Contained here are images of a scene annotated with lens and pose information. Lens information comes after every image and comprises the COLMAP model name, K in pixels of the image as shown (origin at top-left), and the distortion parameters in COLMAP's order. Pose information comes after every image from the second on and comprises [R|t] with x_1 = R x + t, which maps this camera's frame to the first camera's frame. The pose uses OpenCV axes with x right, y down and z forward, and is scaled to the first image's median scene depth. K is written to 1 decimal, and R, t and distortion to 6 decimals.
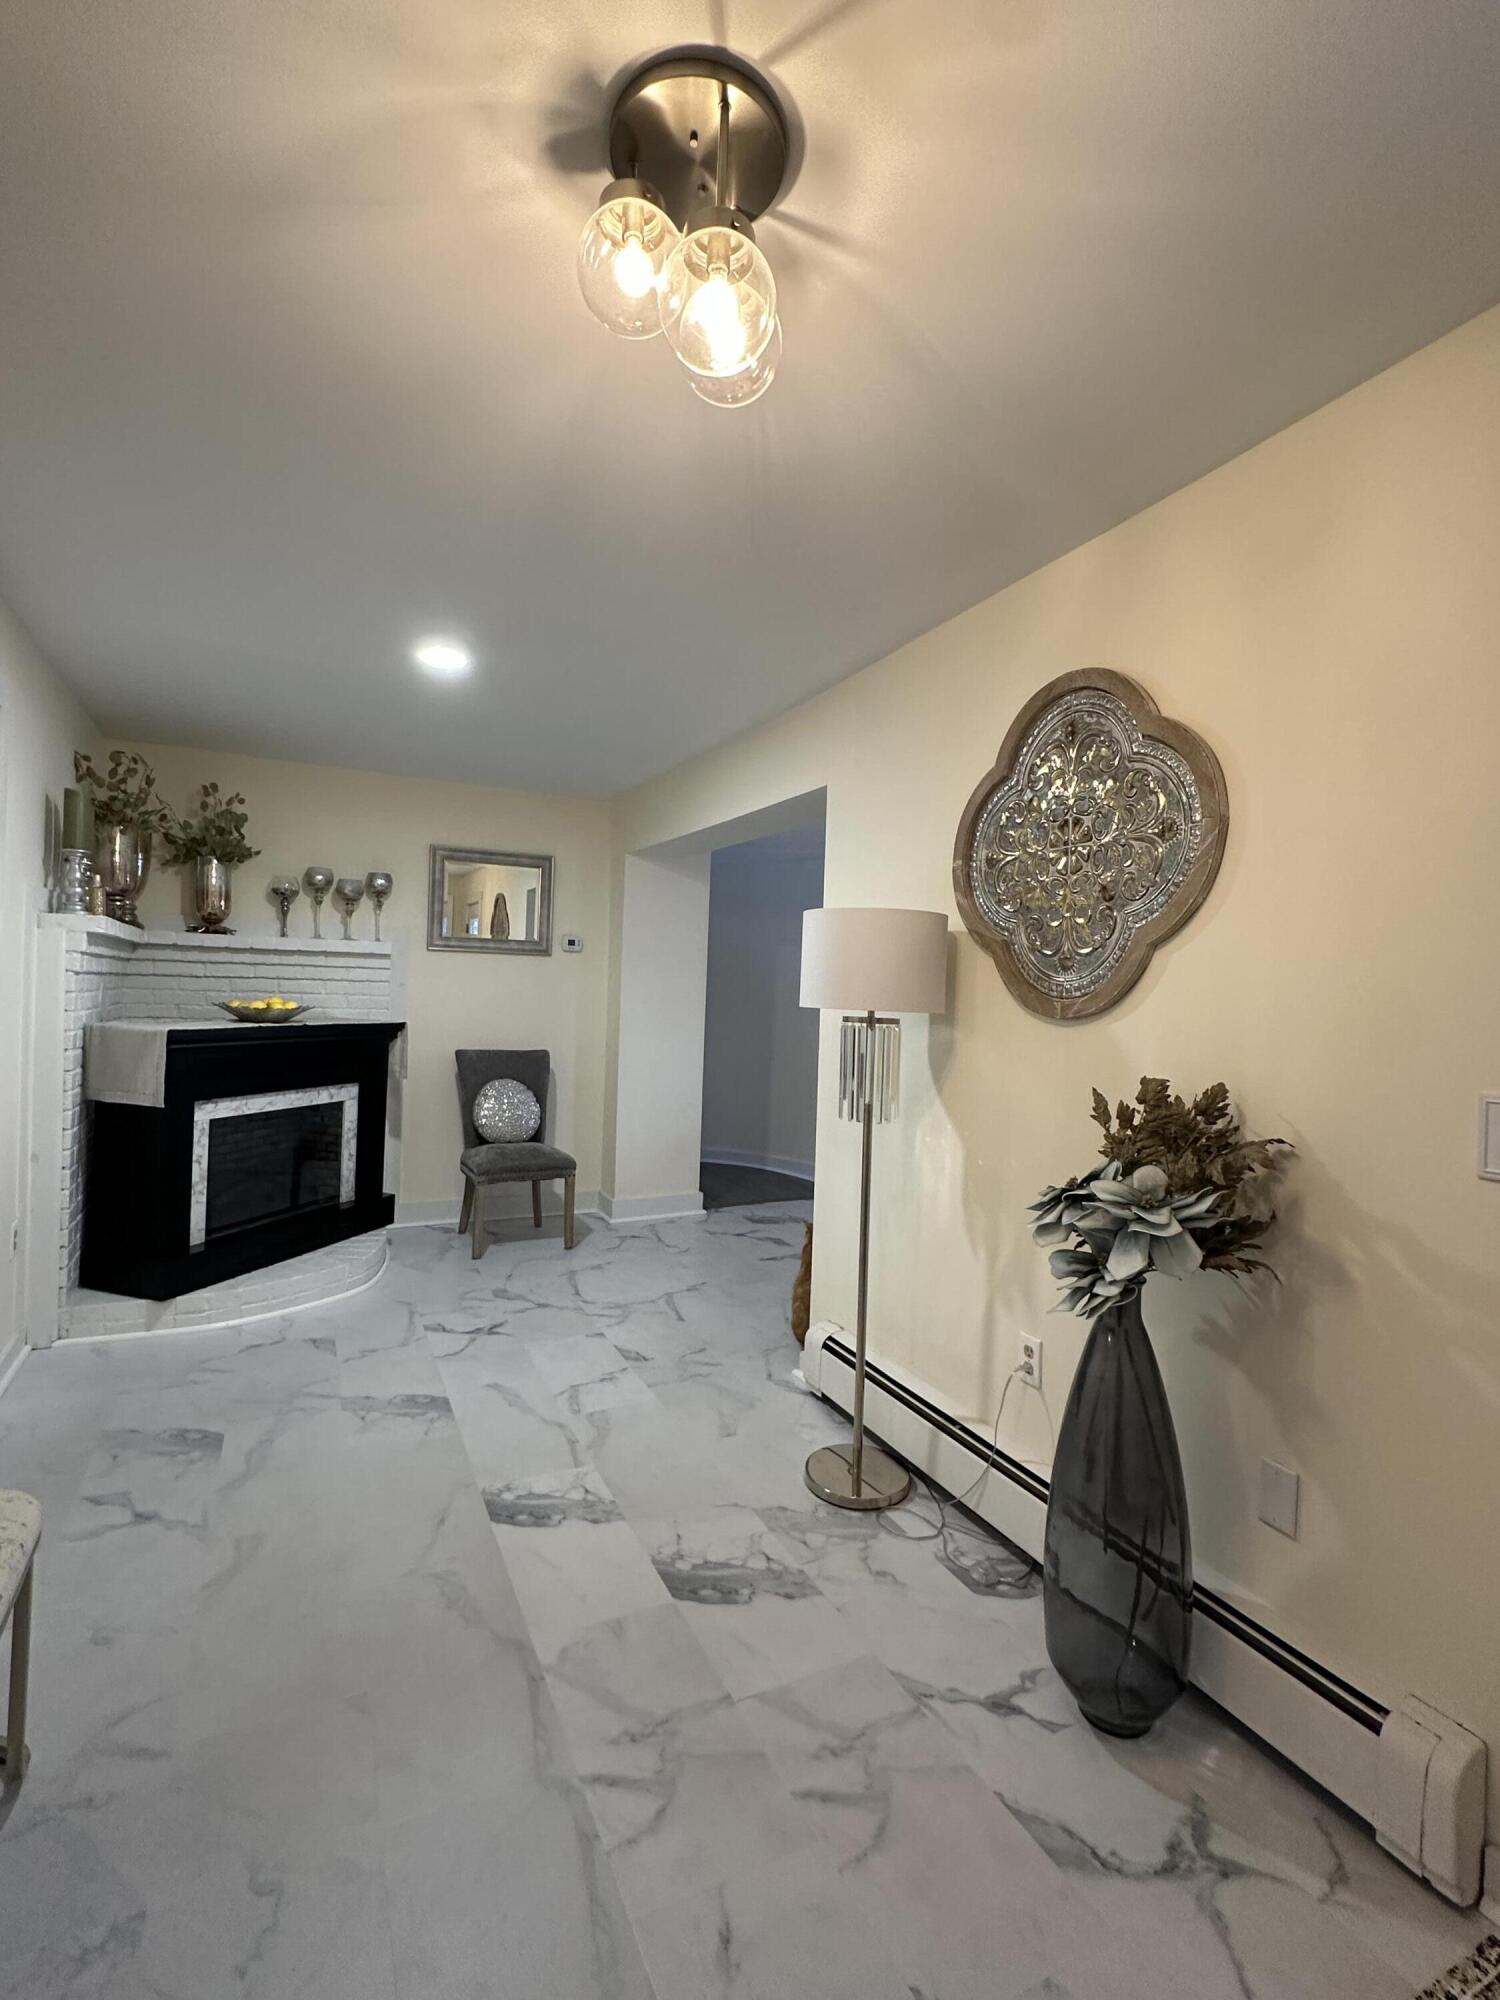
lens RADIAL K [[921.2, 0, 753.6], [0, 921.2, 997.2], [0, 0, 1]] dist [-0.003577, 0.000243]
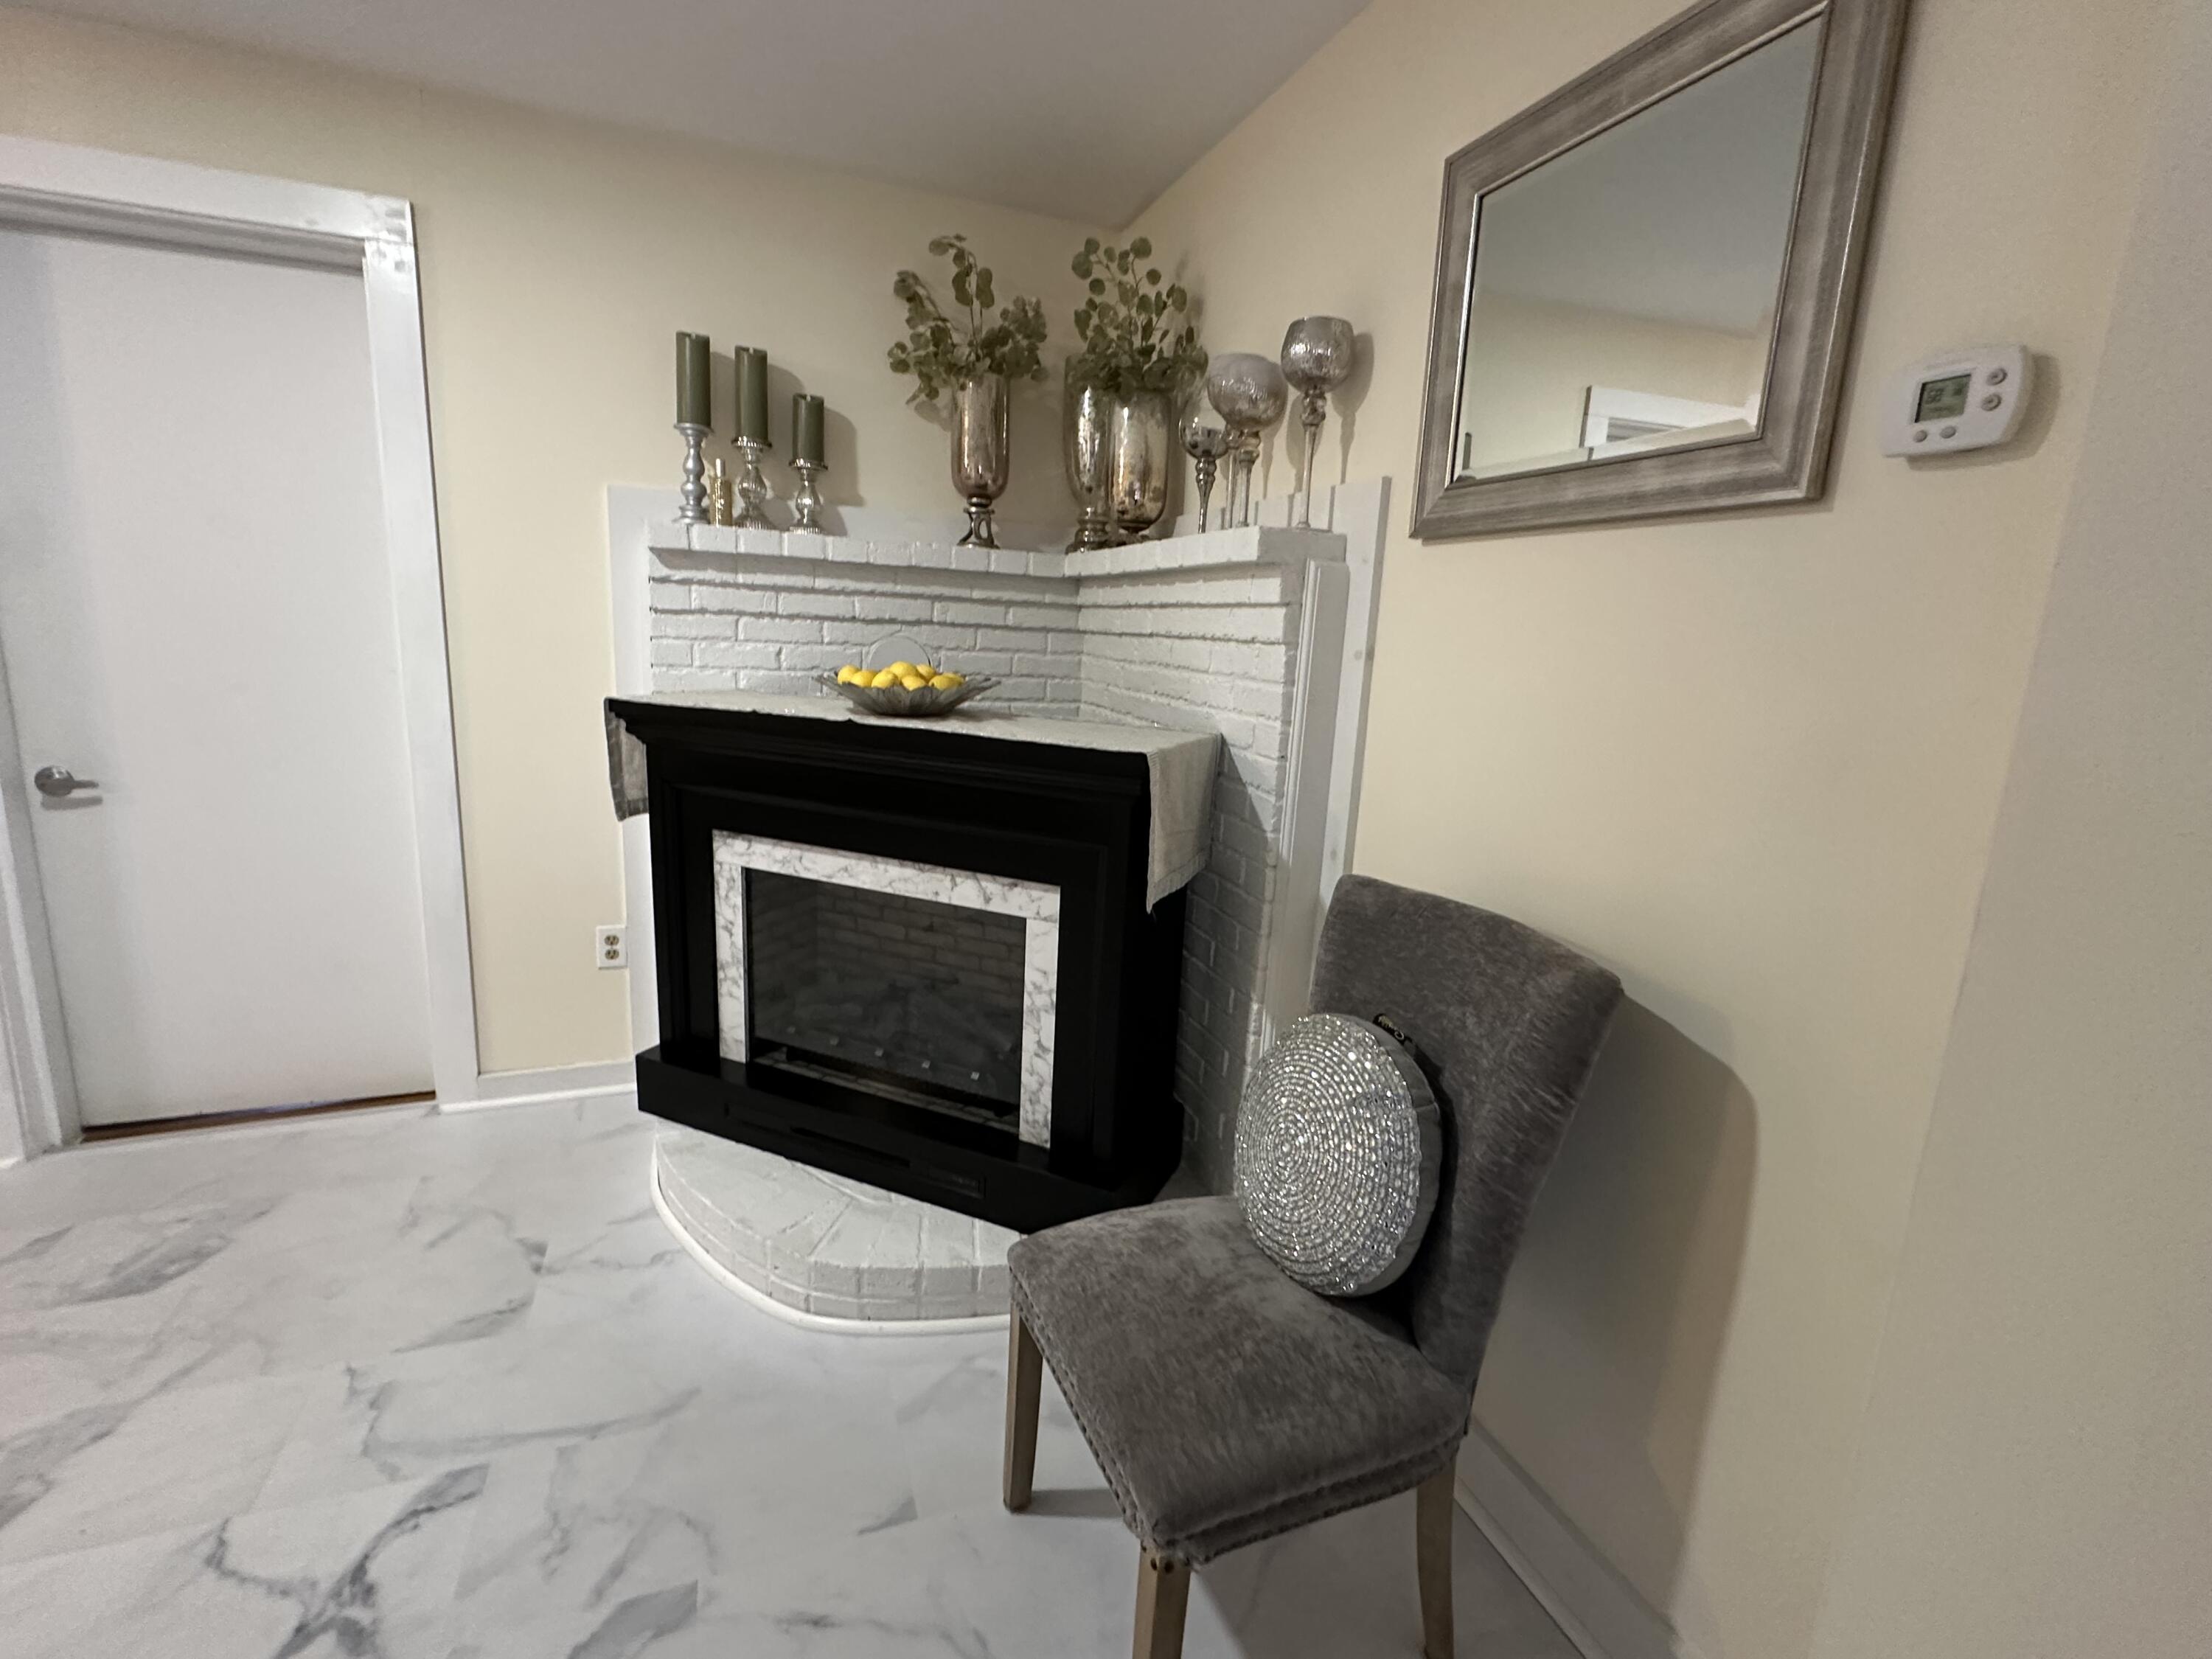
lens RADIAL K [[1013.3, 0, 1101.2], [0, 1013.3, 815.8], [0, 0, 1]] dist [-0.001916, -0.001168]
pose [[-0.112406, 0.148247, -0.982541, 0.006540], [-0.054478, 0.986401, 0.155062, -0.010133], [0.992168, 0.070957, -0.102801, 1.269212]]
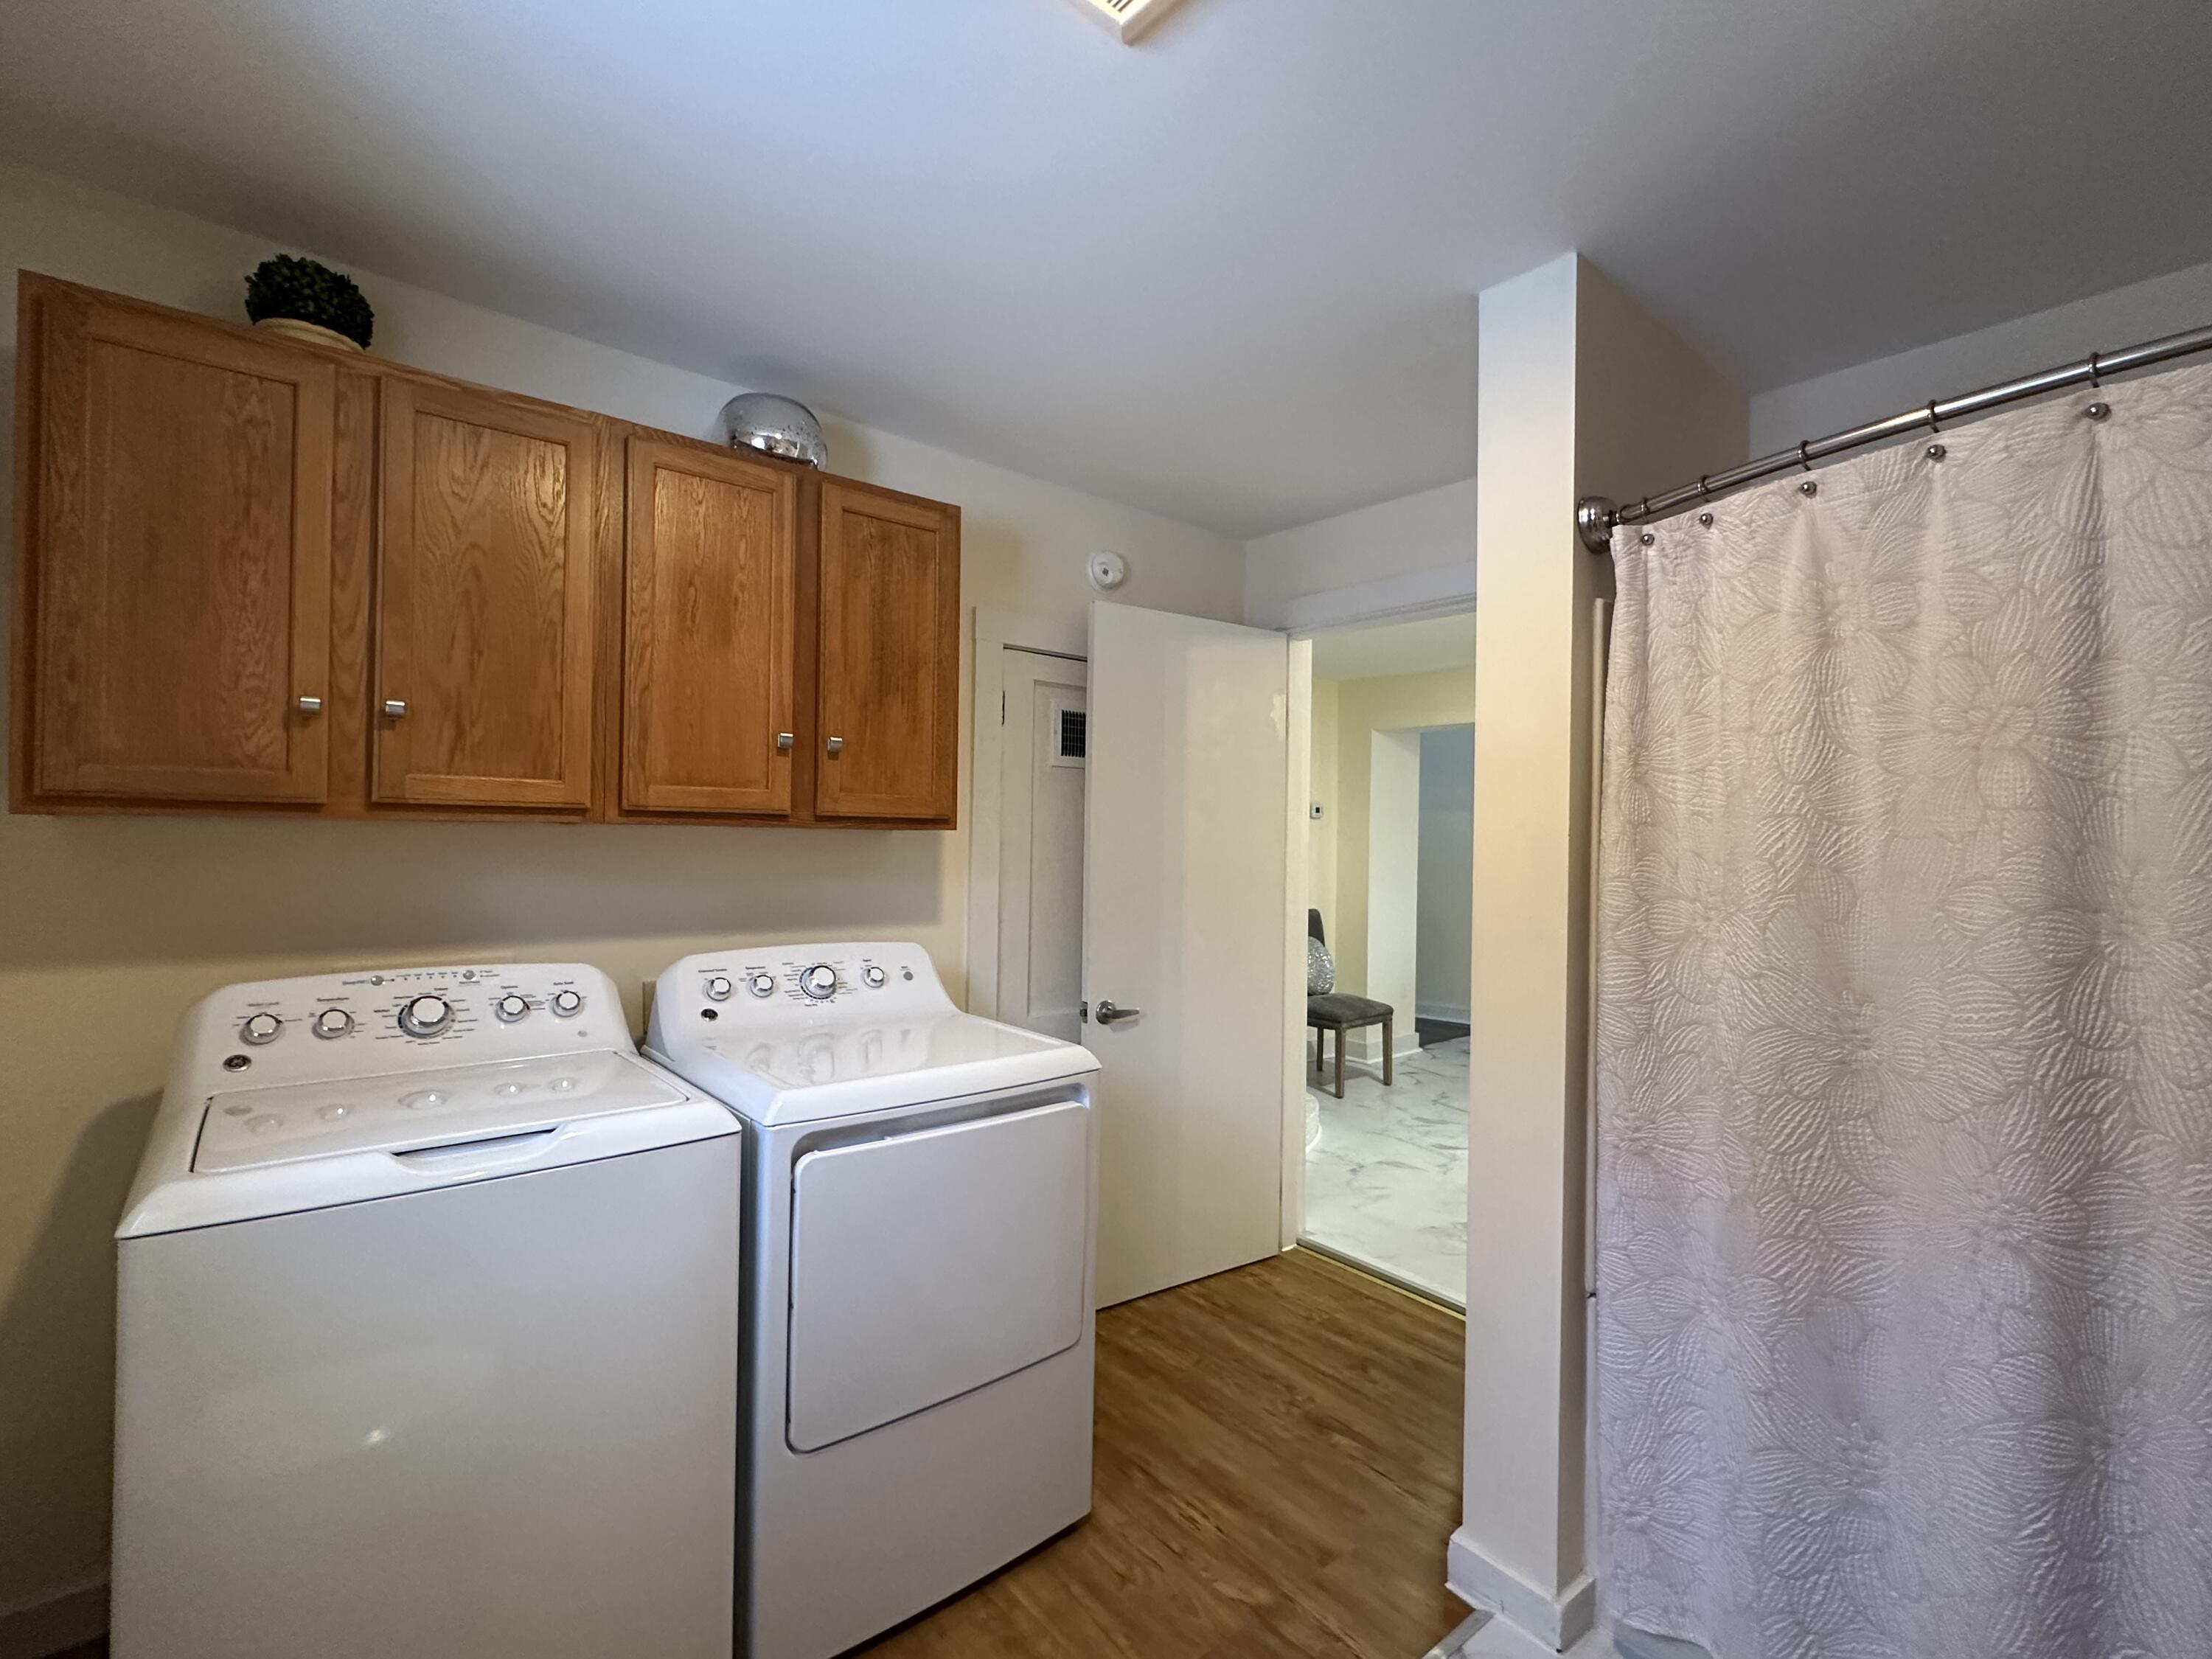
lens RADIAL K [[1018.8, 0, 1097.6], [0, 1018.8, 827.7], [0, 0, 1]] dist [-0.003577, 0.000243]
pose [[0.979125, -0.015210, 0.202690, -1.014523], [0.017119, 0.999824, -0.007670, -0.047946], [-0.202537, 0.010980, 0.979213, -0.191740]]
